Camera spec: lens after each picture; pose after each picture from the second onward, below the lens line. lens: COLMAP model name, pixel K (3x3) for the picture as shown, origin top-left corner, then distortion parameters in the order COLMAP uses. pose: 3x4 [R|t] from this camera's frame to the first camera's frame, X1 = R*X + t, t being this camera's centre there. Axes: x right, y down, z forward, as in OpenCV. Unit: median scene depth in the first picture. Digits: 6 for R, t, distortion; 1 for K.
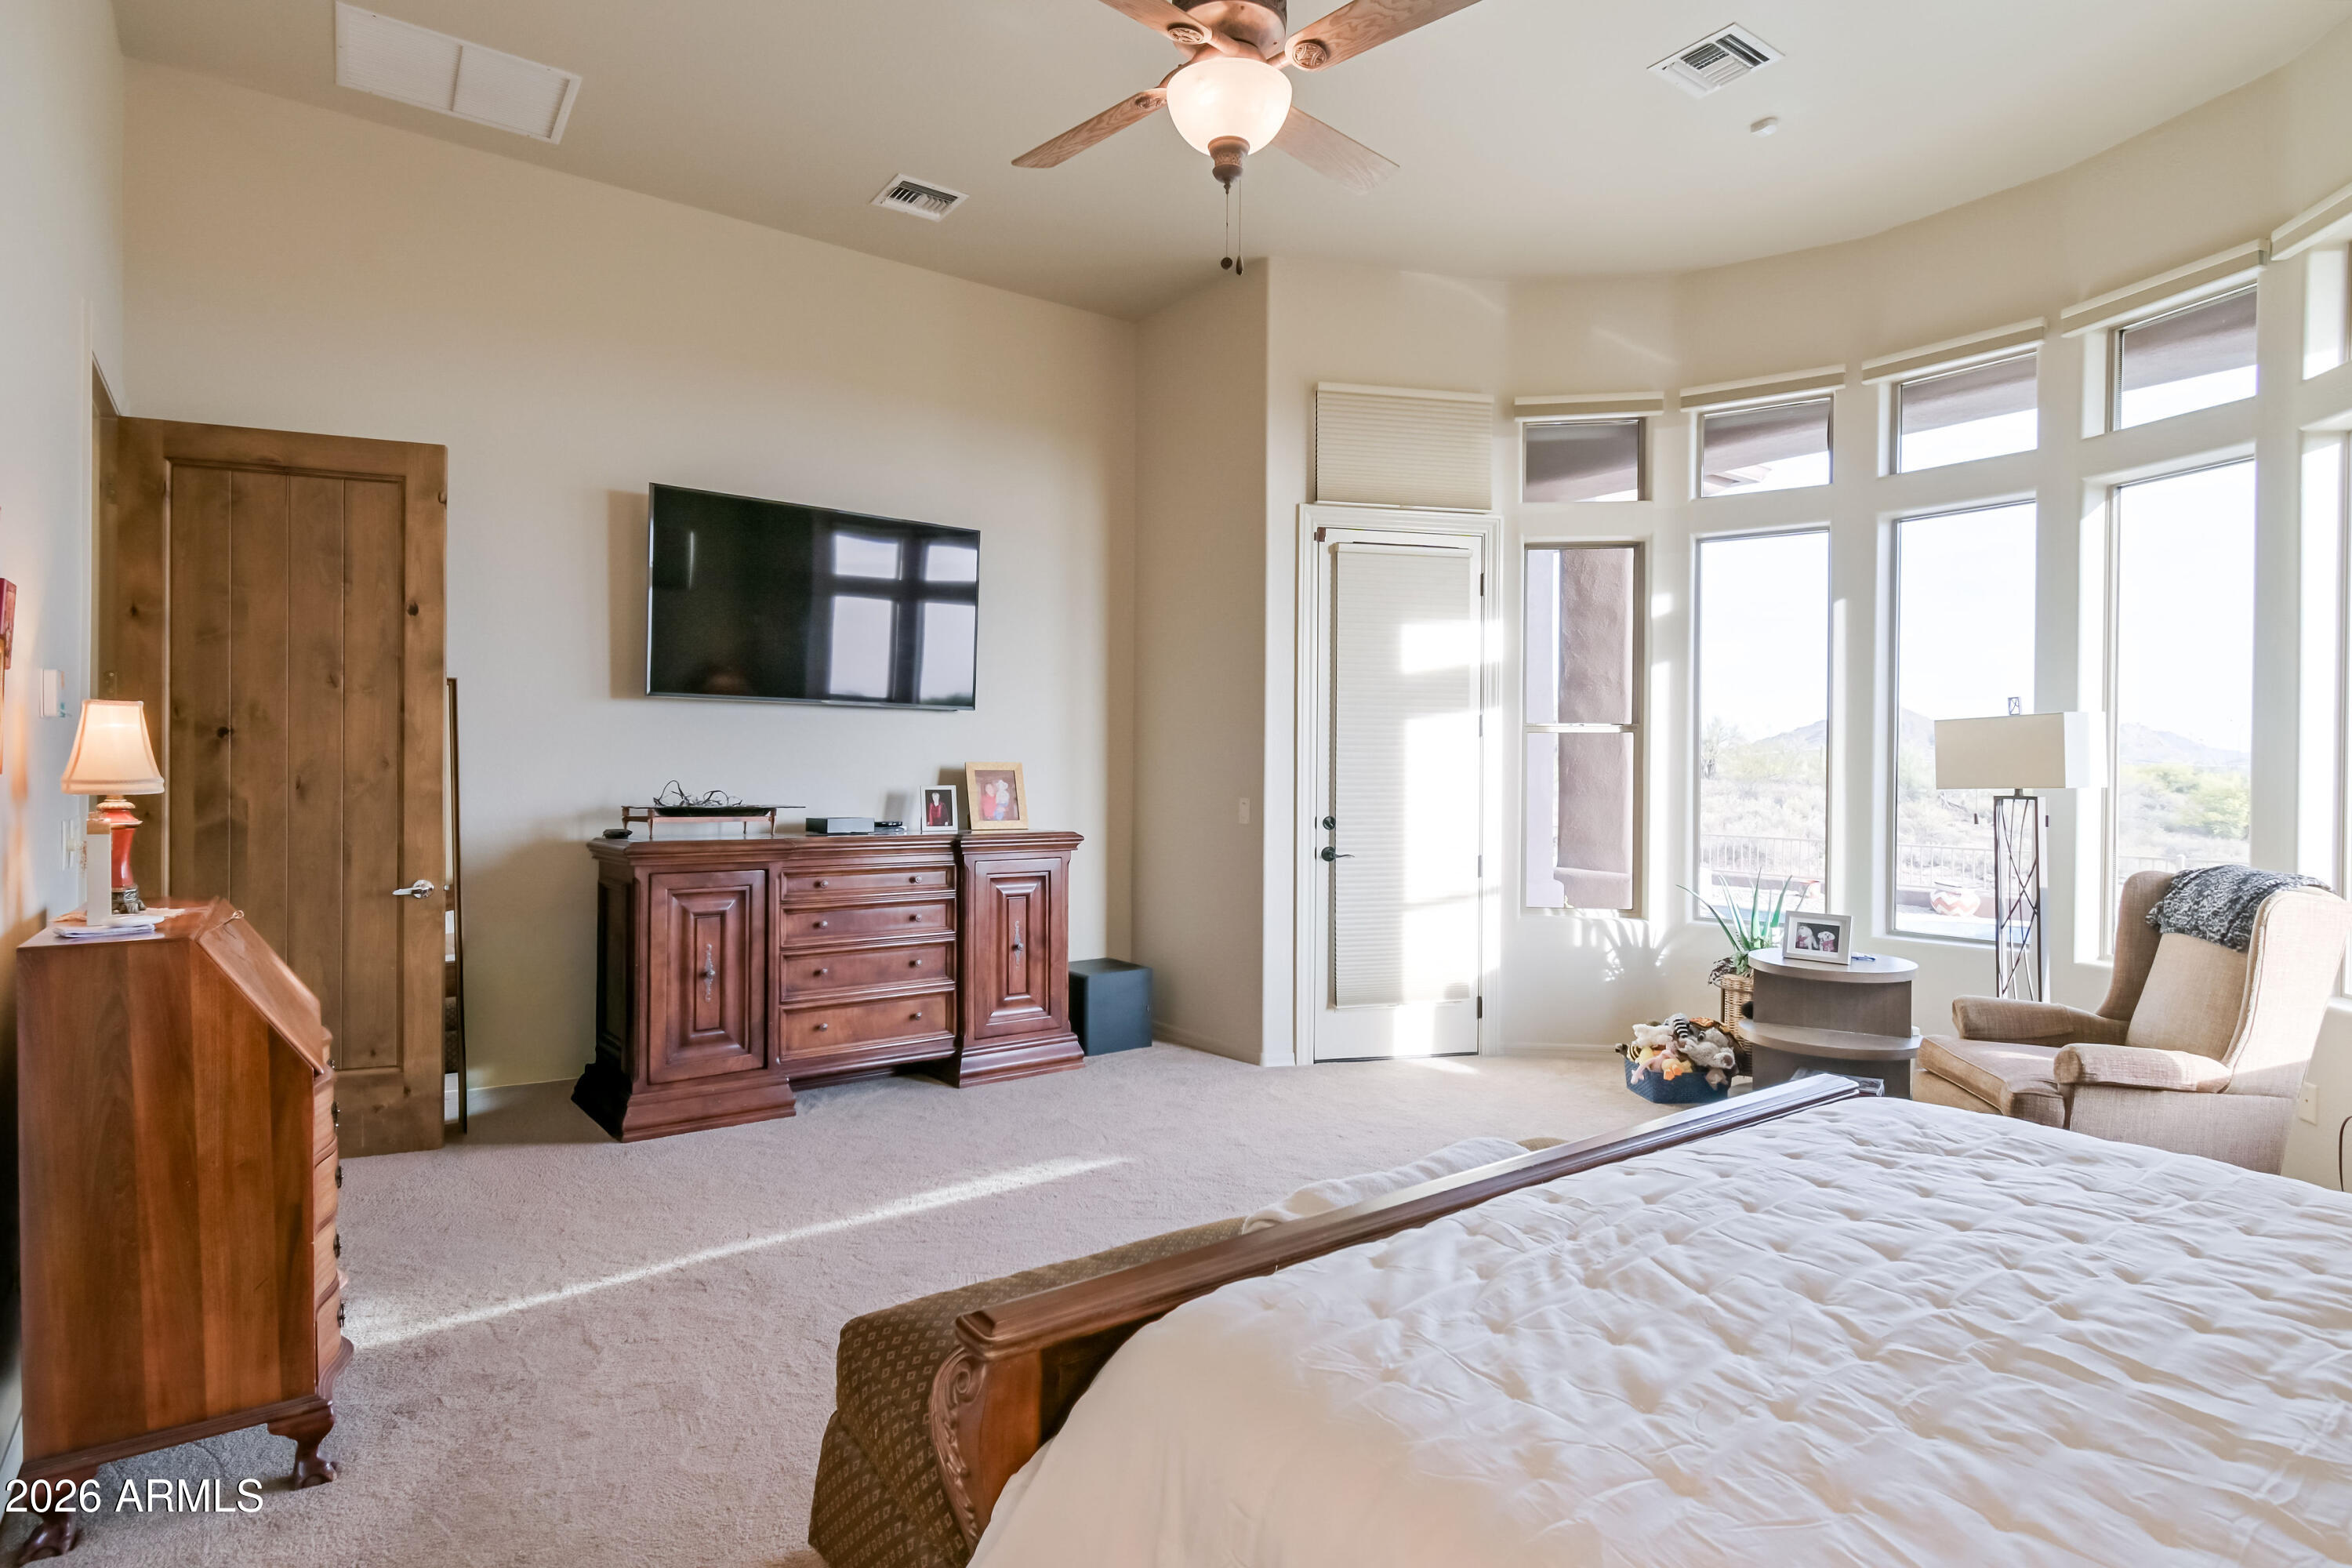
lens RADIAL K [[1222.1, 0, 1177.1], [0, 1222.1, 781.7], [0, 0, 1]] dist [-0.000193, -0.000109]
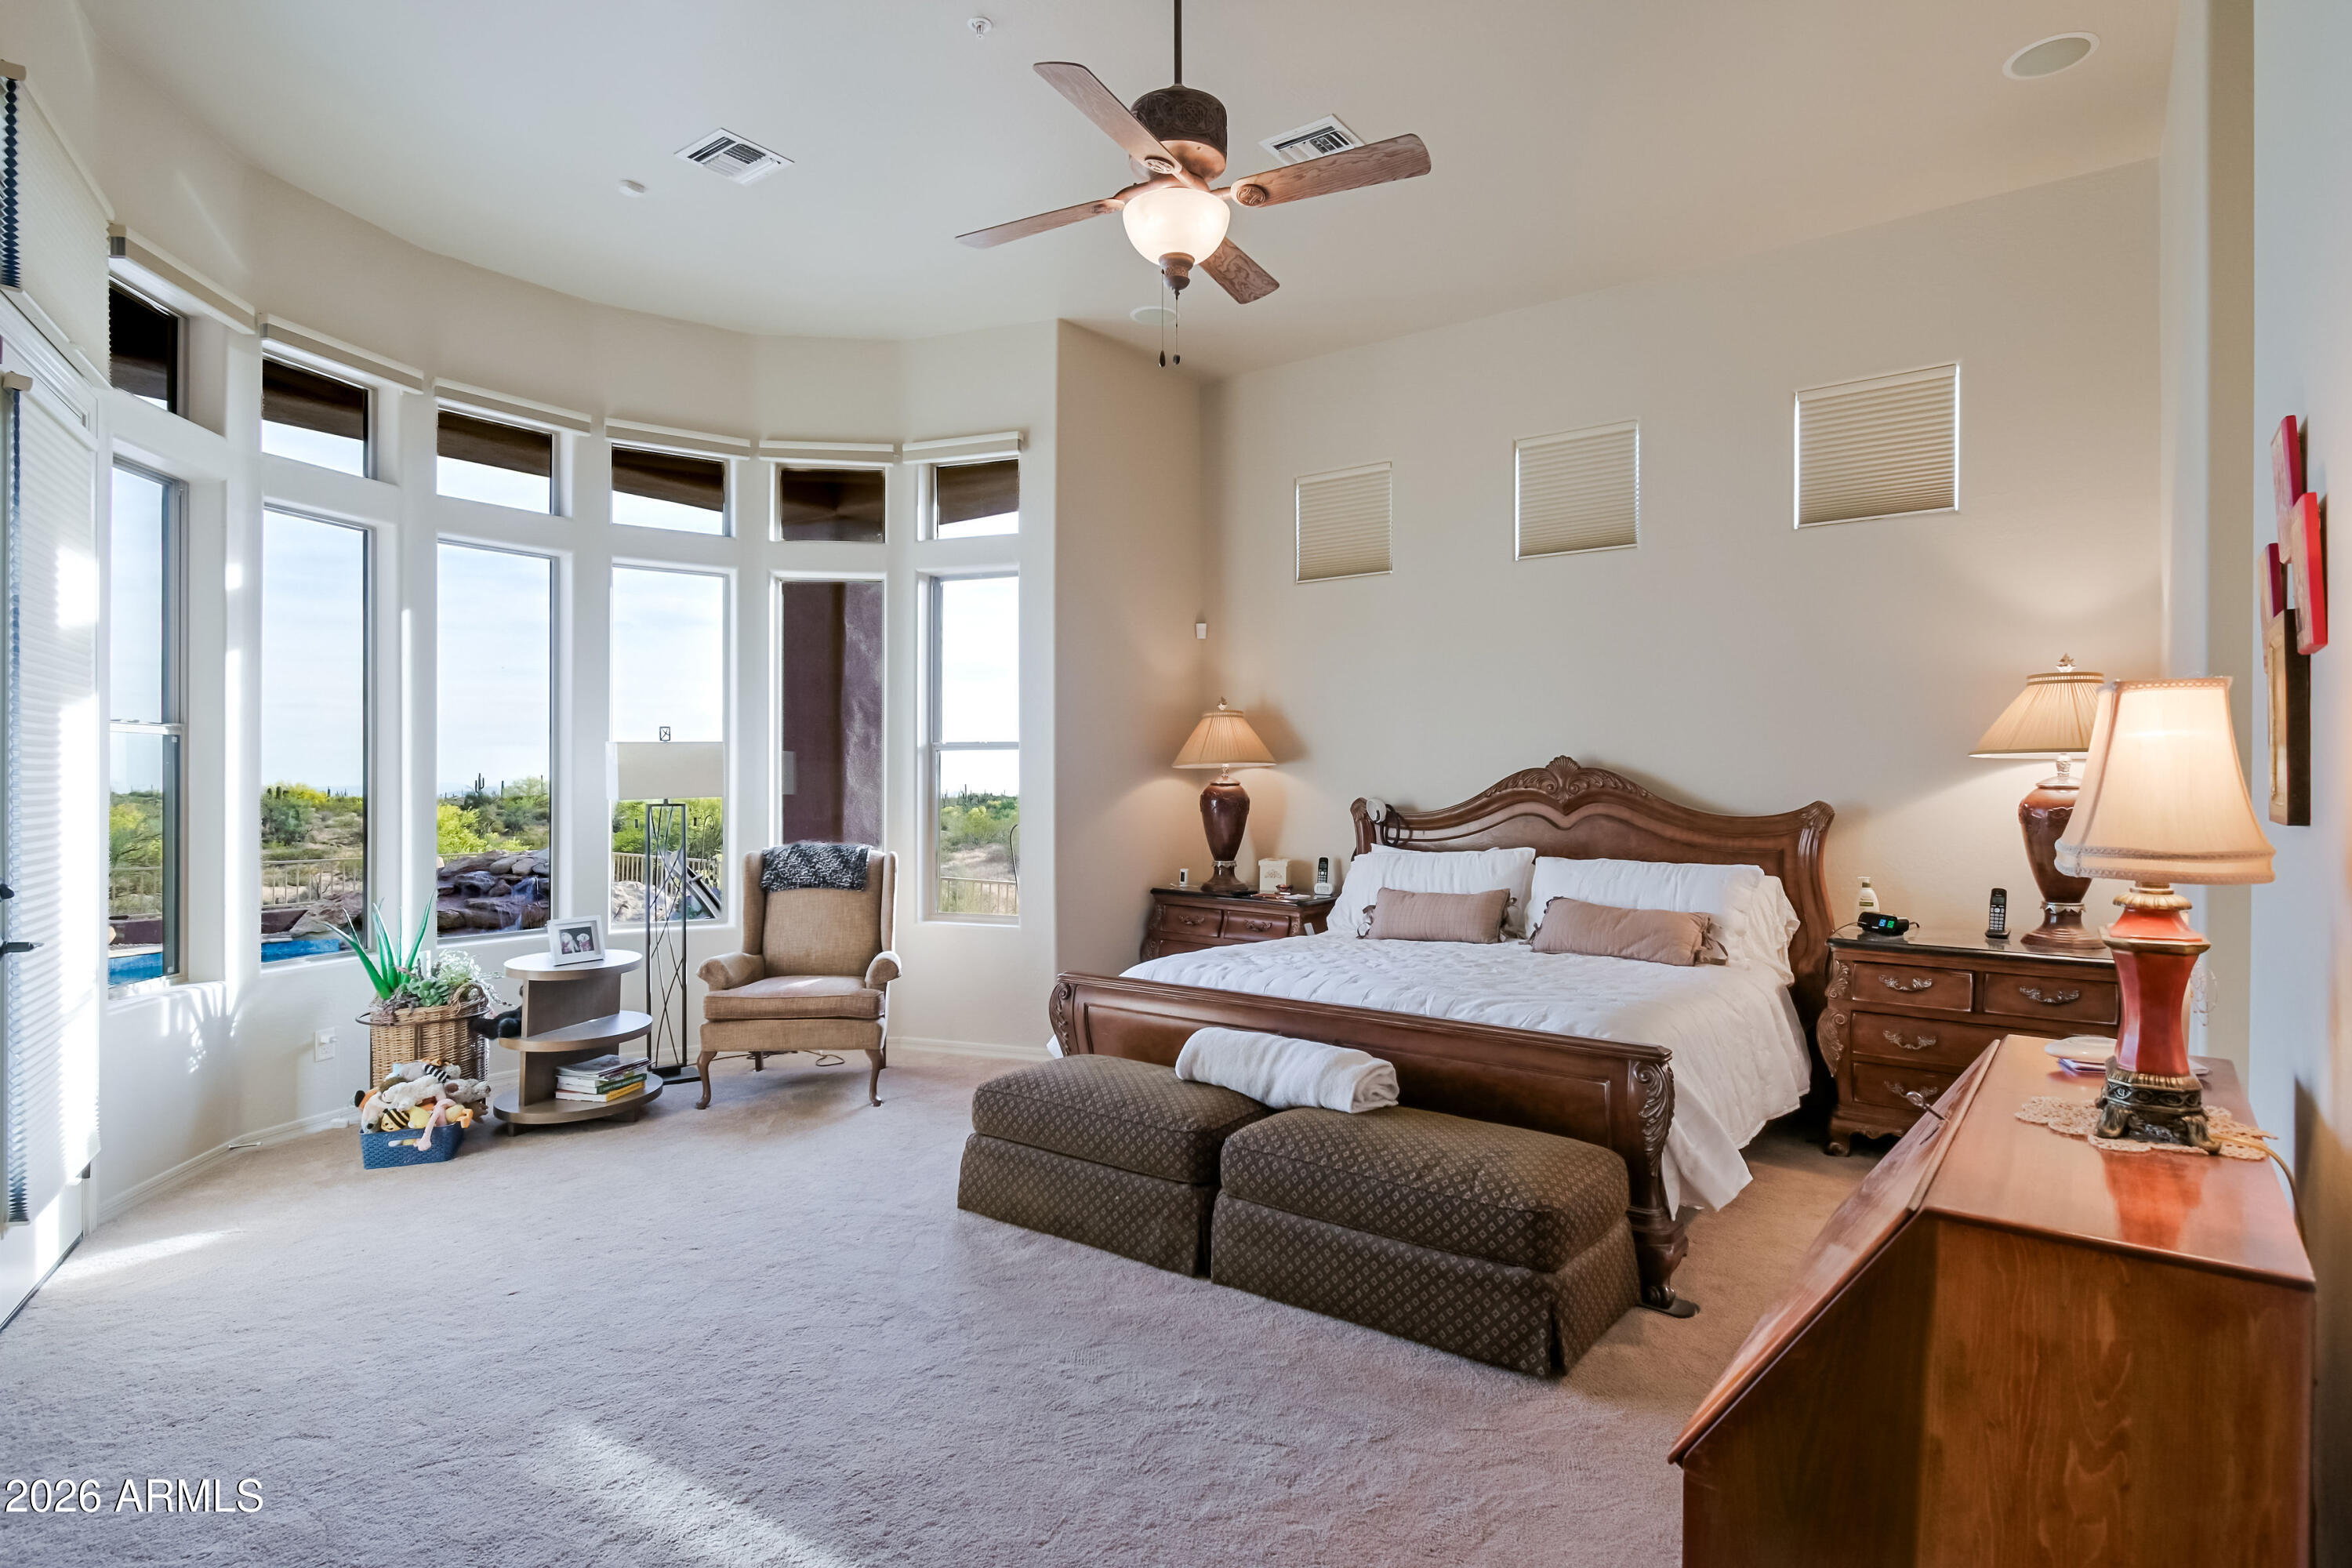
lens RADIAL K [[1222.1, 0, 1178.5], [0, 1222.1, 776.2], [0, 0, 1]] dist [-0.000193, -0.000109]
pose [[-0.273884, -0.000299, 0.961763, -0.642250], [0.010918, 0.999935, 0.003420, -0.014038], [-0.961701, 0.011437, -0.273863, 0.780538]]
